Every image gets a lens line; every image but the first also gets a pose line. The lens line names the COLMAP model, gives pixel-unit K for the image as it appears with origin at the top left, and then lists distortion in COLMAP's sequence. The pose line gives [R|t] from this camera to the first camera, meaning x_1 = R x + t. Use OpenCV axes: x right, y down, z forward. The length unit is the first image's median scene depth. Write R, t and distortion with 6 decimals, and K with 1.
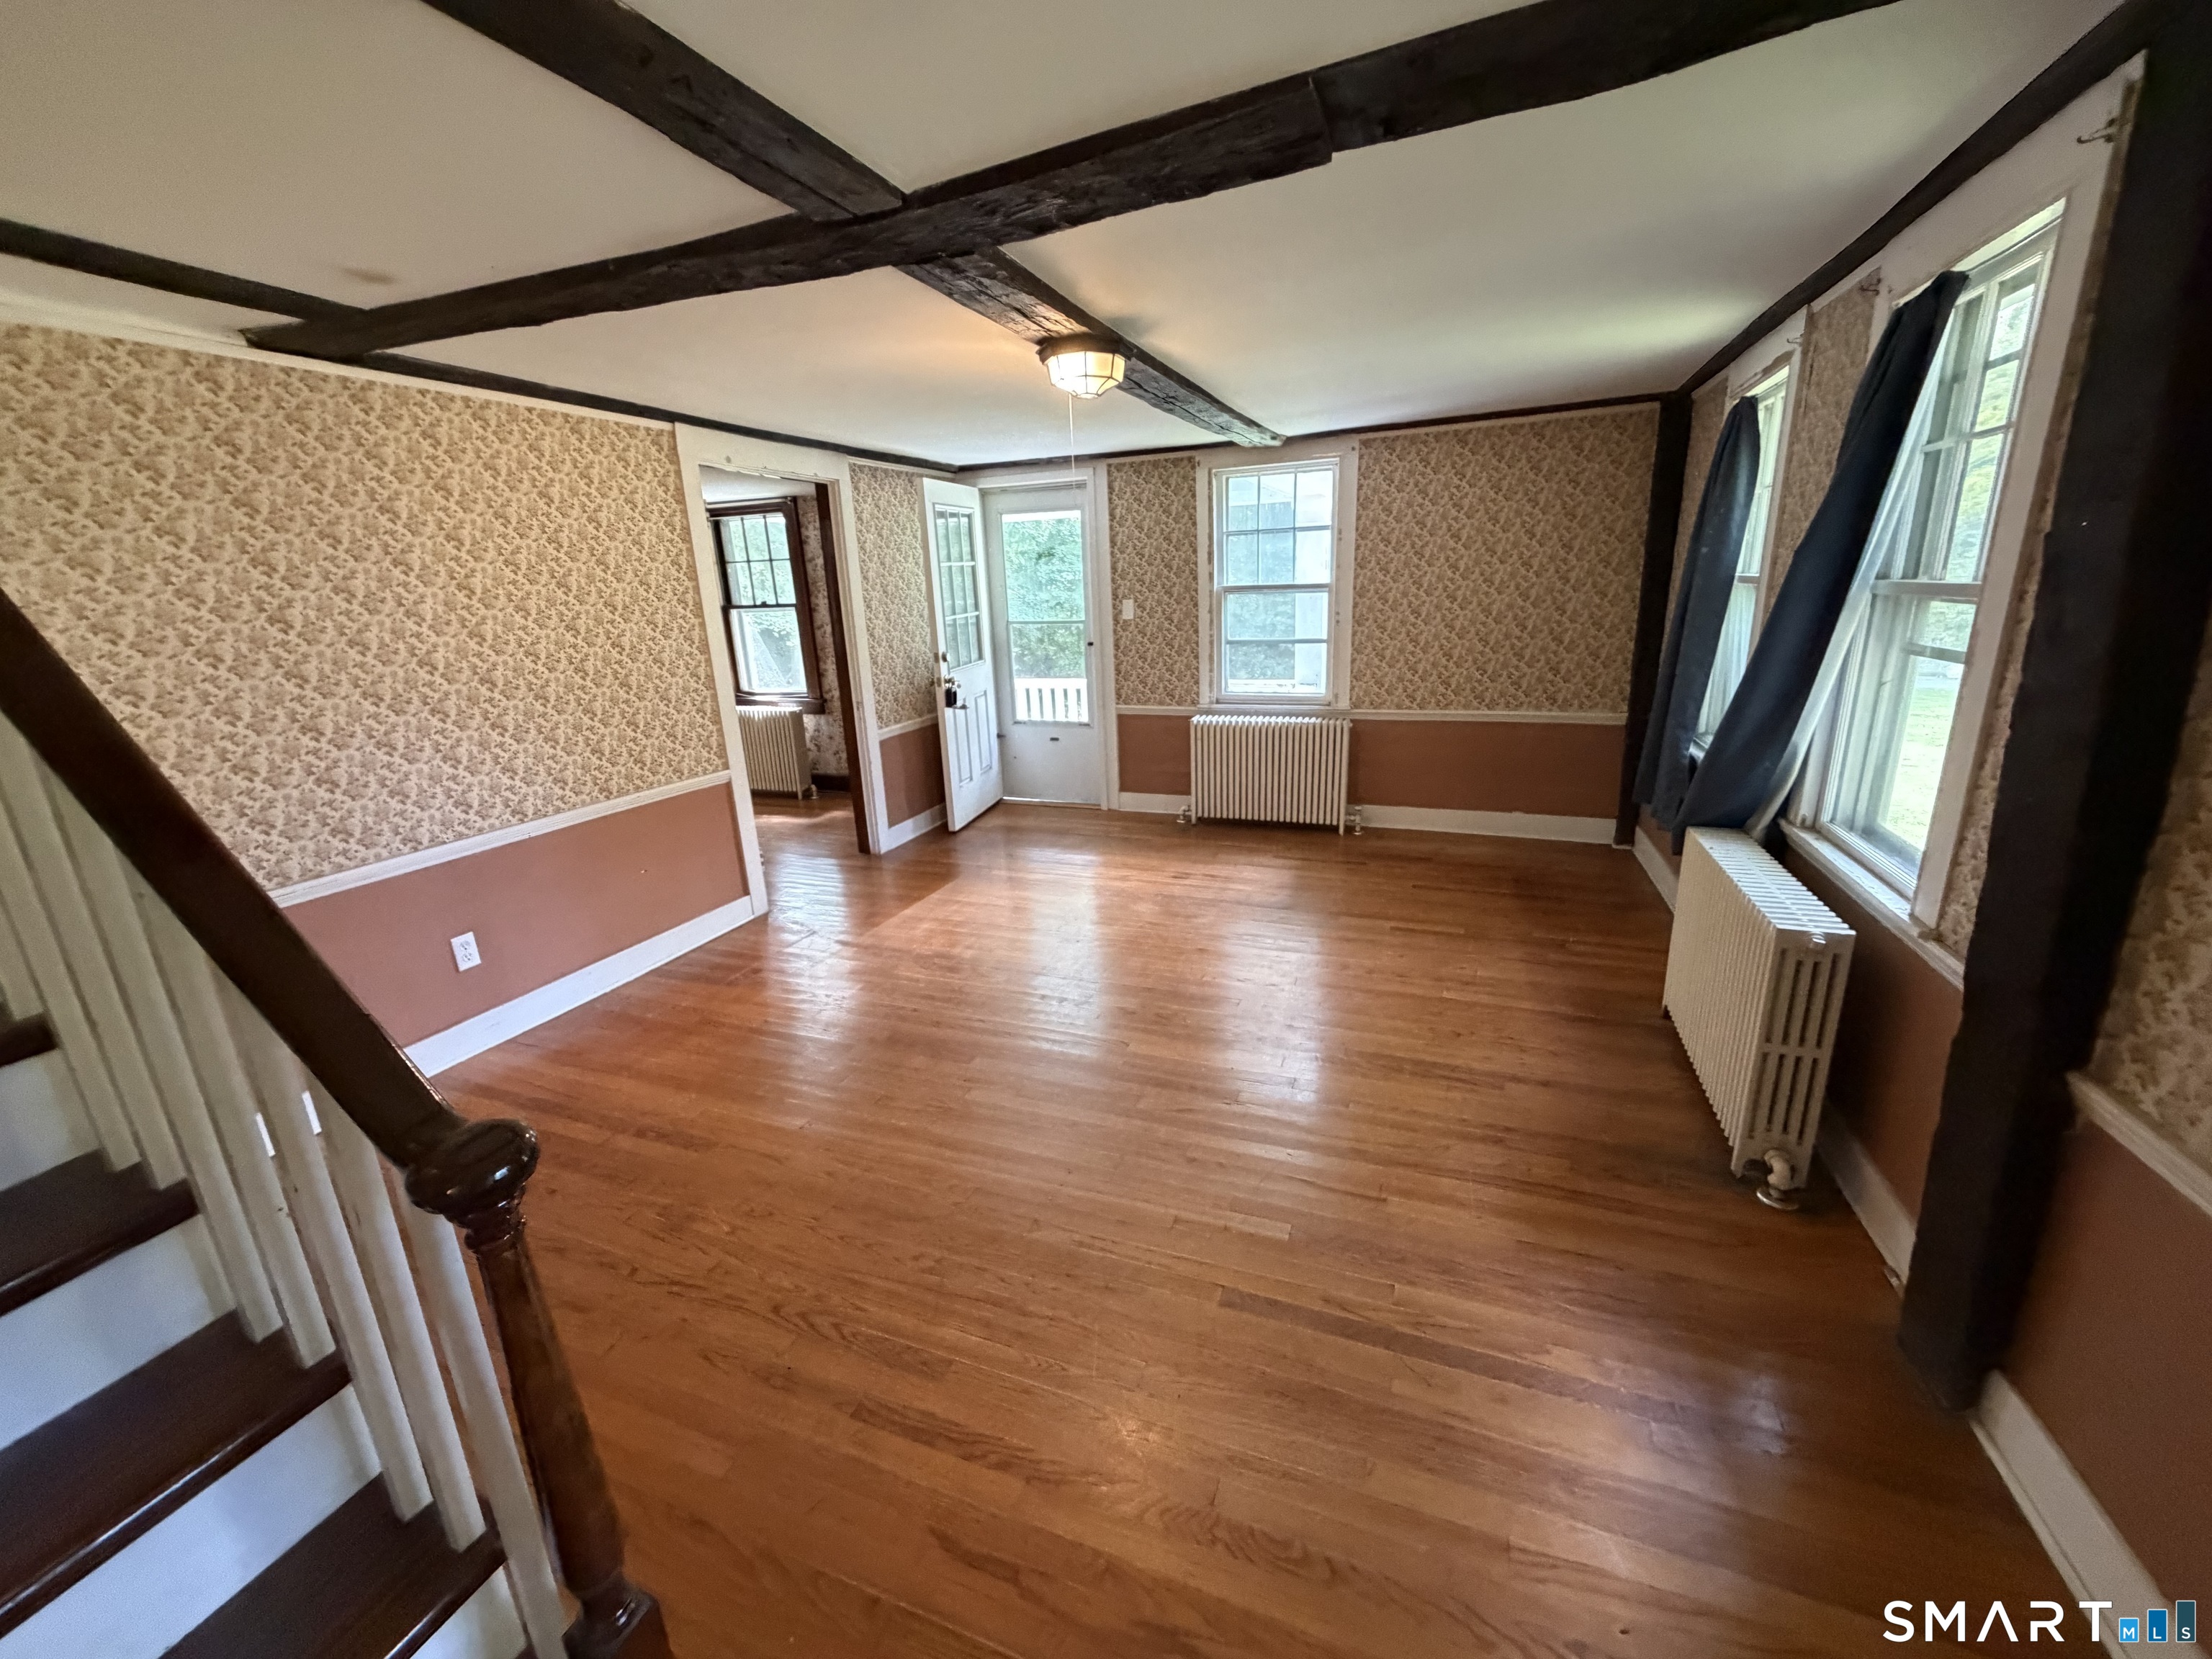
lens RADIAL K [[879.7, 0, 1109.7], [0, 879.7, 828.5], [0, 0, 1]] dist [0.002386, -0.000329]
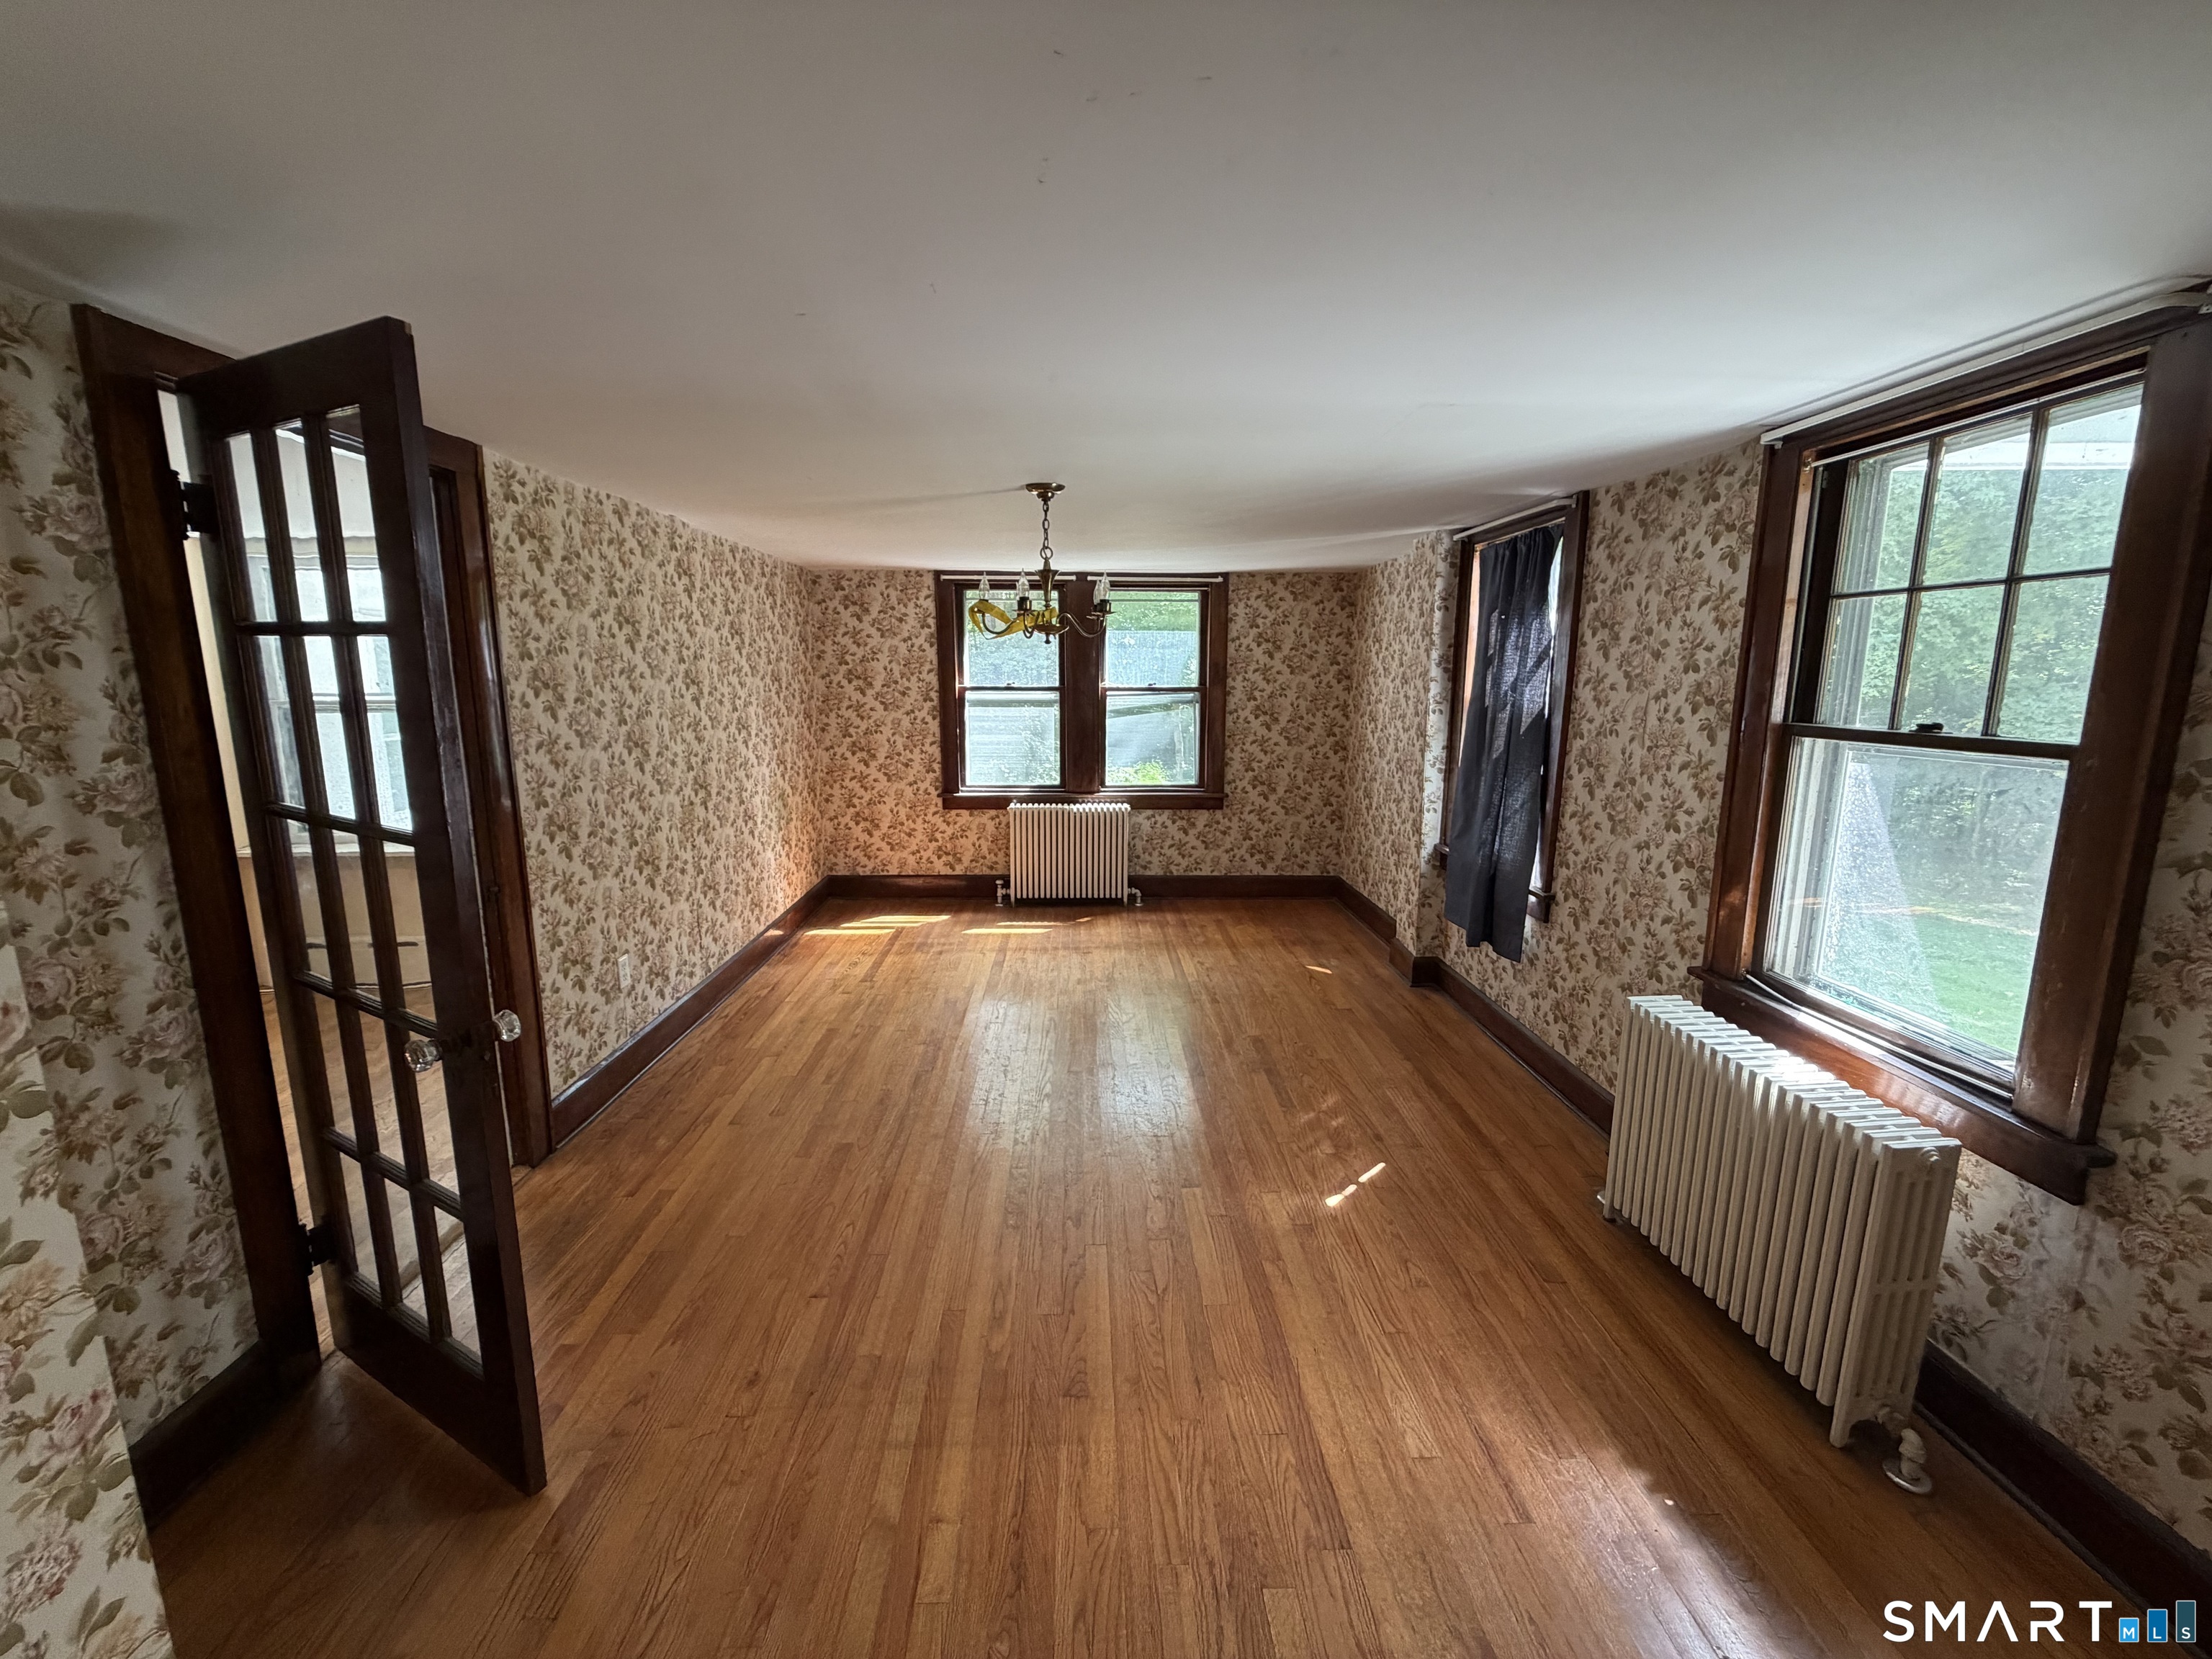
lens RADIAL K [[879.7, 0, 1110.7], [0, 879.7, 816.3], [0, 0, 1]] dist [0.002386, -0.000329]
pose [[0.400087, 0.195069, -0.895477, -0.233227], [-0.266116, 0.959715, 0.090165, -0.181859], [0.876991, 0.202226, 0.435881, 0.638026]]
